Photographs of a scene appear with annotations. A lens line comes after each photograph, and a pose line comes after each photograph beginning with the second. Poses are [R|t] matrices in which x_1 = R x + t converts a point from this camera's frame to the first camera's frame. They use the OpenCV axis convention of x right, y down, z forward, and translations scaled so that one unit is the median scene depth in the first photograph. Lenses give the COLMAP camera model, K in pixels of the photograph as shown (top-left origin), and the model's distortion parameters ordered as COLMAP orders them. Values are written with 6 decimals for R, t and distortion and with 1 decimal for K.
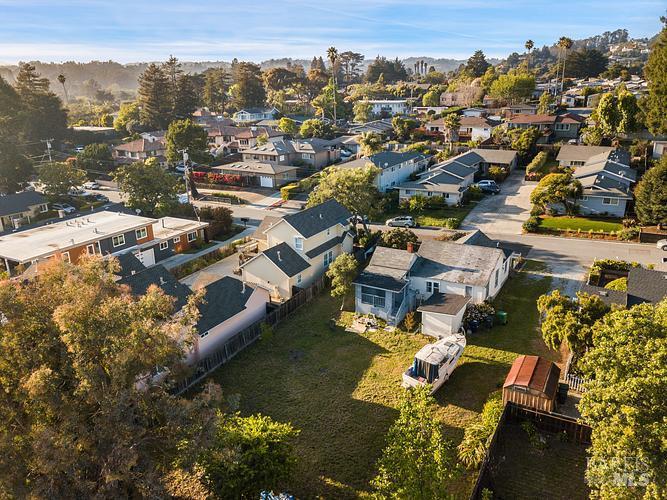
lens RADIAL K [[516.8, 0, 329.7], [0, 516.8, 250.0], [0, 0, 1]] dist [0.027174, 0.001444]
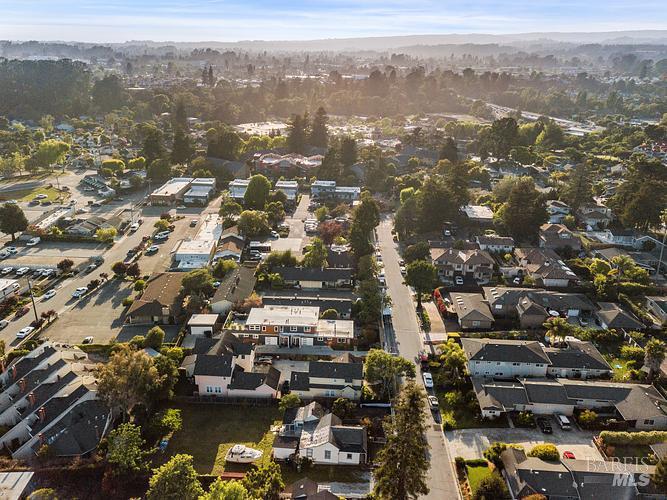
lens RADIAL K [[516.8, 0, 329.7], [0, 516.8, 250.0], [0, 0, 1]] dist [0.027174, 0.001444]
pose [[0.464272, 0.320911, -0.825511, 1.563032], [-0.300549, 0.933830, 0.193989, -0.938100], [0.833140, 0.158043, 0.530000, -0.017912]]
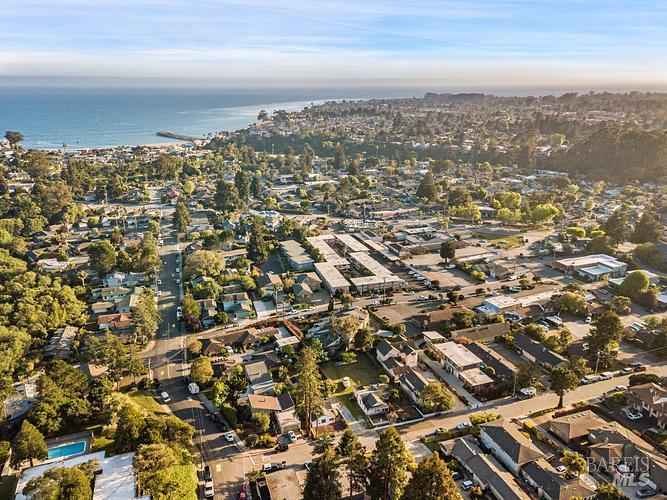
lens RADIAL K [[499.7, 0, 333.5], [0, 499.7, 250.0], [0, 0, 1]] dist [0.021147, 0.001301]
pose [[-0.642178, 0.233321, -0.730184, 2.553384], [-0.235198, 0.846634, 0.477382, -2.223107], [0.729582, 0.478302, -0.488812, 1.884268]]
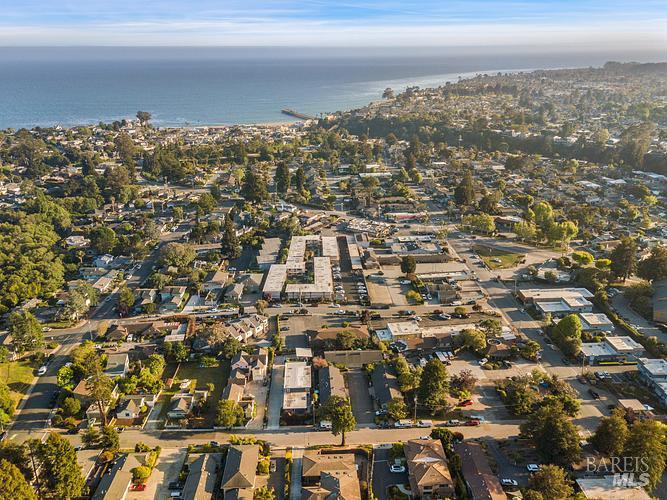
lens RADIAL K [[516.8, 0, 329.7], [0, 516.8, 250.0], [0, 0, 1]] dist [0.027174, 0.001444]
pose [[-0.848570, 0.190796, -0.493484, 1.034770], [-0.152073, 0.805402, 0.572889, -3.054840], [0.506758, 0.561182, -0.654425, 3.236474]]
